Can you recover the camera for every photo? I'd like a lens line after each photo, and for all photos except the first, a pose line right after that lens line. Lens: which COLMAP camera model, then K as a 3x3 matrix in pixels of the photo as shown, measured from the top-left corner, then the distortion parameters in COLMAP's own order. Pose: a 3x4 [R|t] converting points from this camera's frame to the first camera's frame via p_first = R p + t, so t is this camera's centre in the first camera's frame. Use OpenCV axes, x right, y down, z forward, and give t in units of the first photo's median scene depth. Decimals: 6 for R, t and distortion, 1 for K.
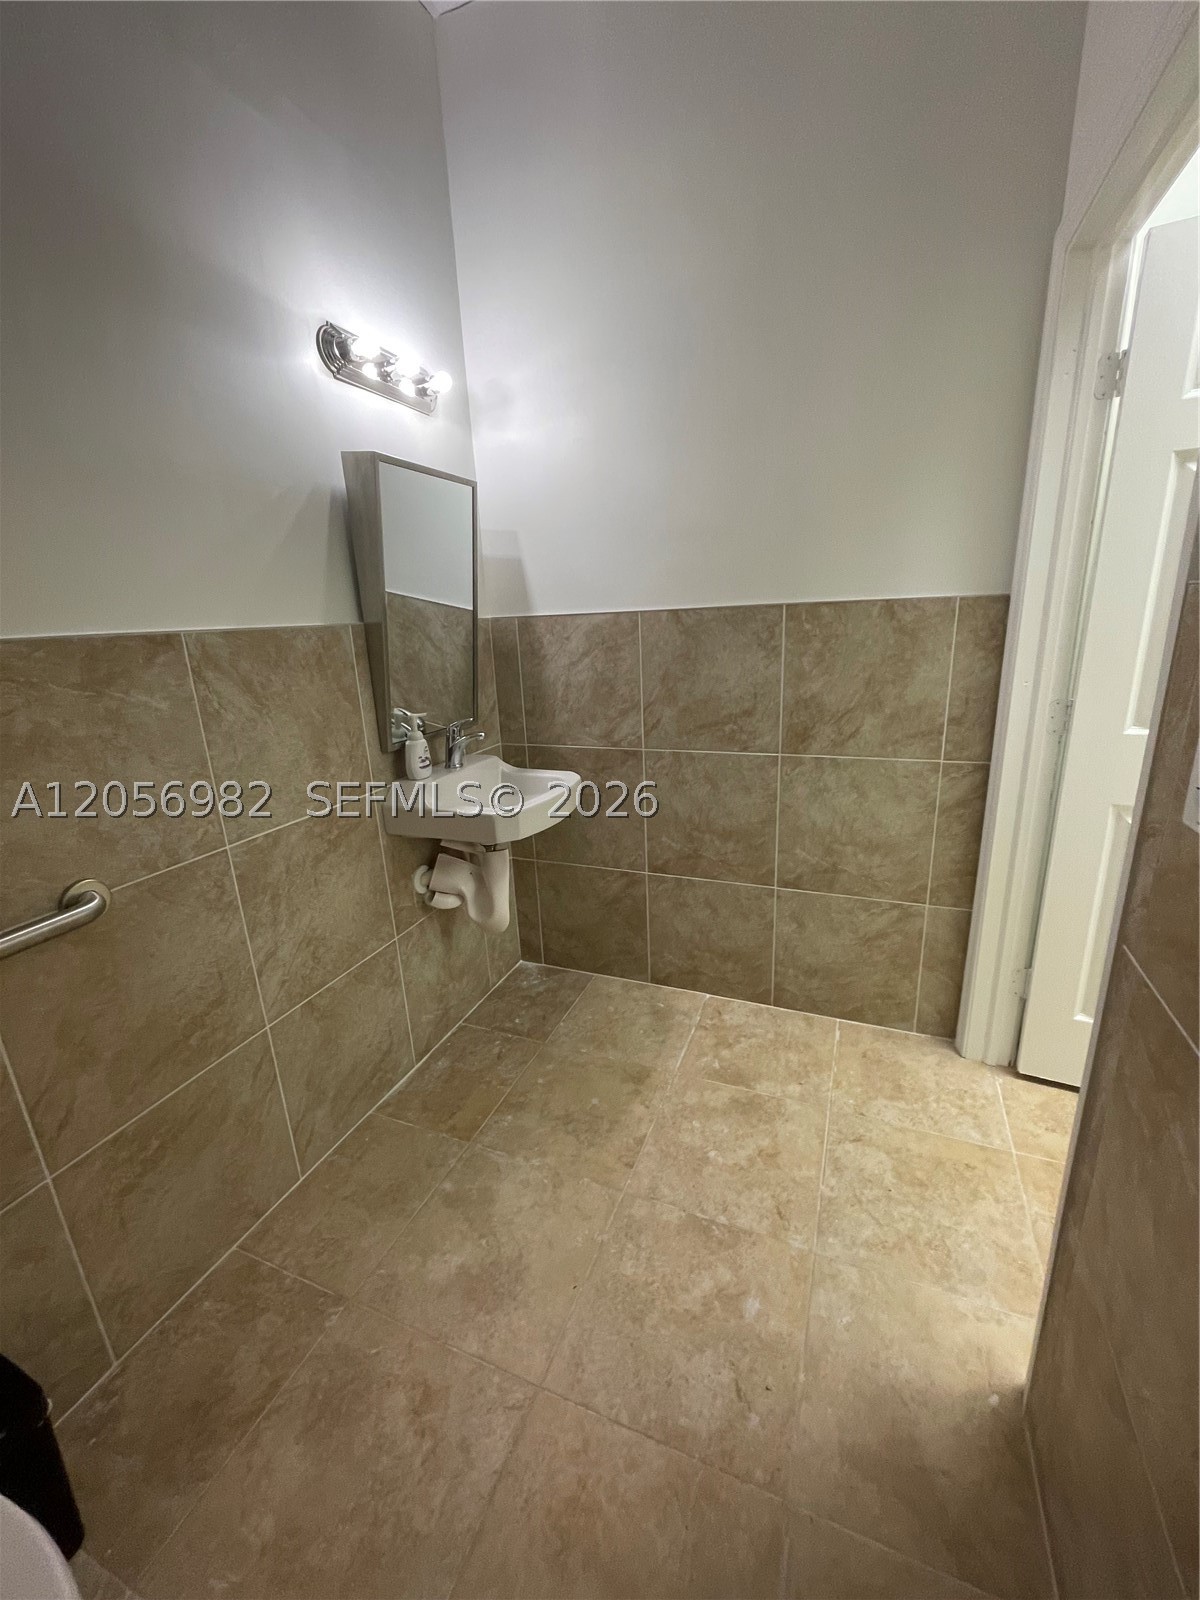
lens RADIAL K [[644.3, 0, 604.6], [0, 644.3, 796.0], [0, 0, 1]] dist [-0.003063, 0.000132]
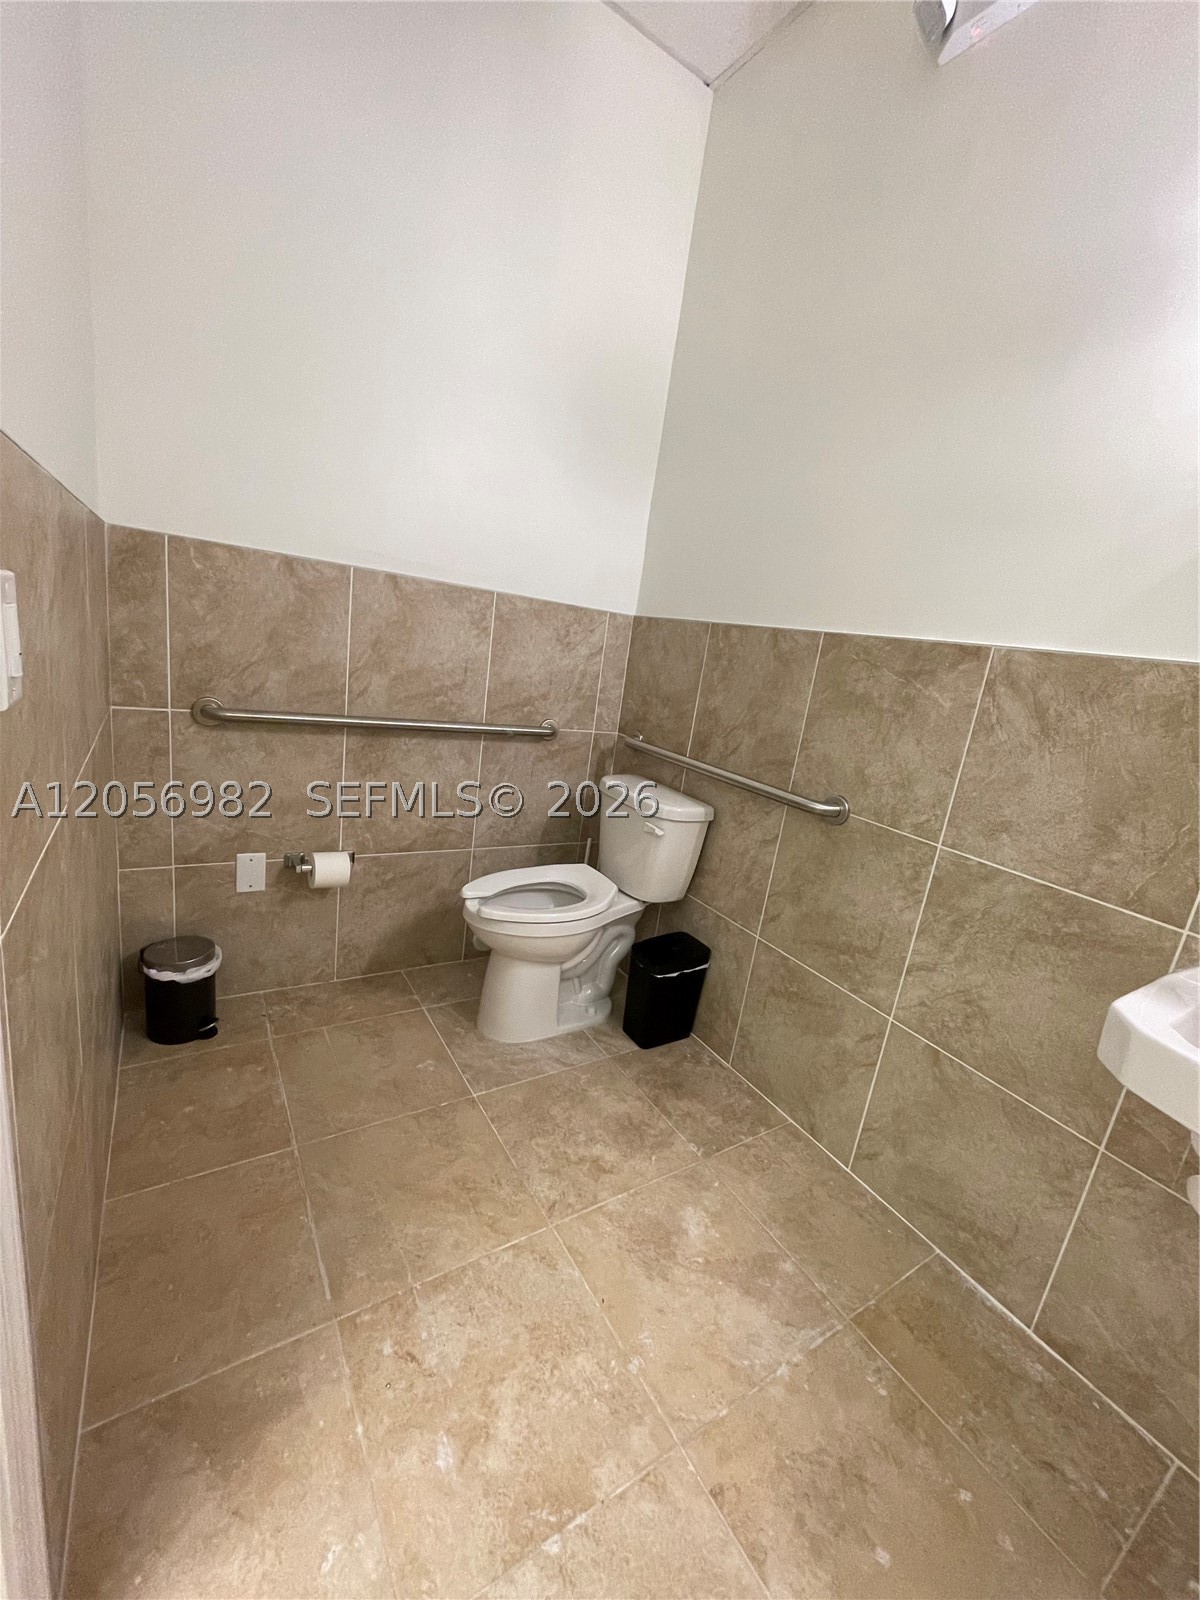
lens RADIAL K [[644.3, 0, 604.6], [0, 644.3, 796.0], [0, 0, 1]] dist [-0.003063, 0.000132]
pose [[-0.571550, 0.153446, -0.806092, 0.557242], [-0.335961, 0.852491, 0.400487, -0.223943], [0.748639, 0.499714, -0.435690, 0.976561]]
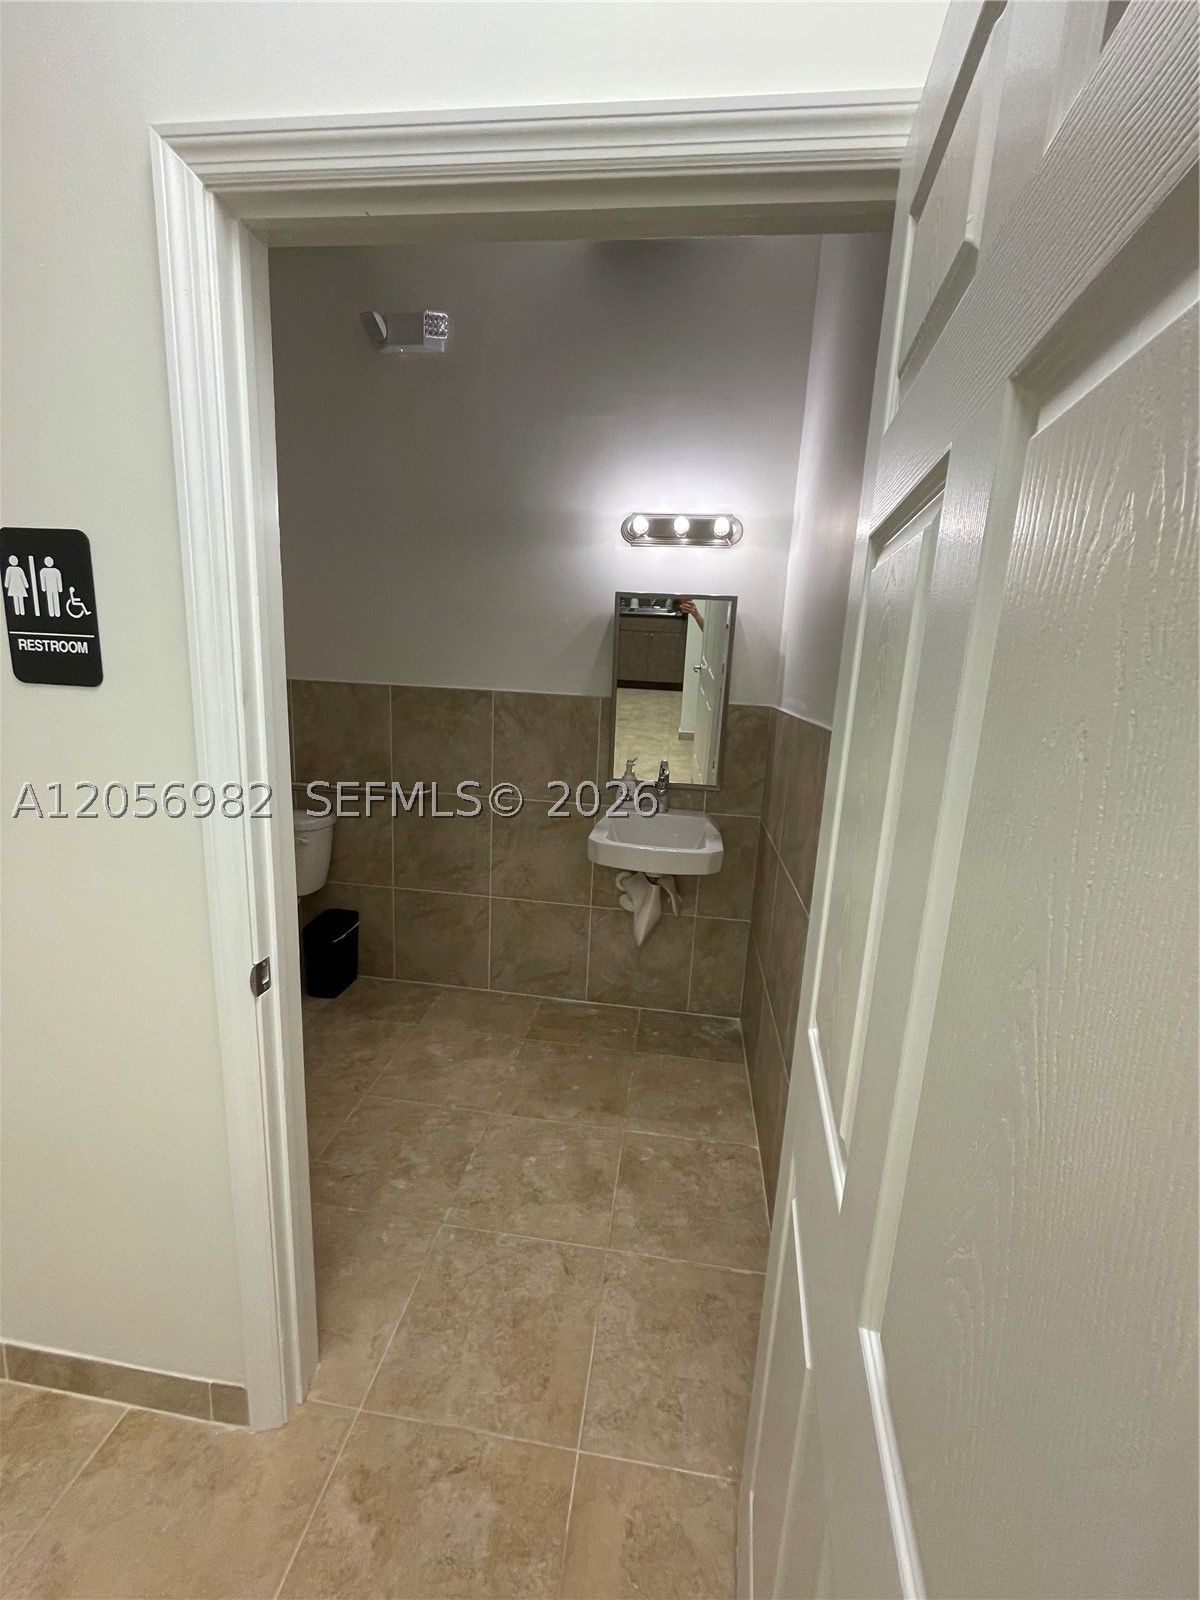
lens RADIAL K [[643.2, 0, 603.6], [0, 643.2, 796.6], [0, 0, 1]] dist [-0.002385, 0.000076]
pose [[0.255671, 0.244064, -0.935449, 1.316203], [-0.323017, 0.933566, 0.155288, -0.331345], [0.911204, 0.262464, 0.317523, 0.662182]]
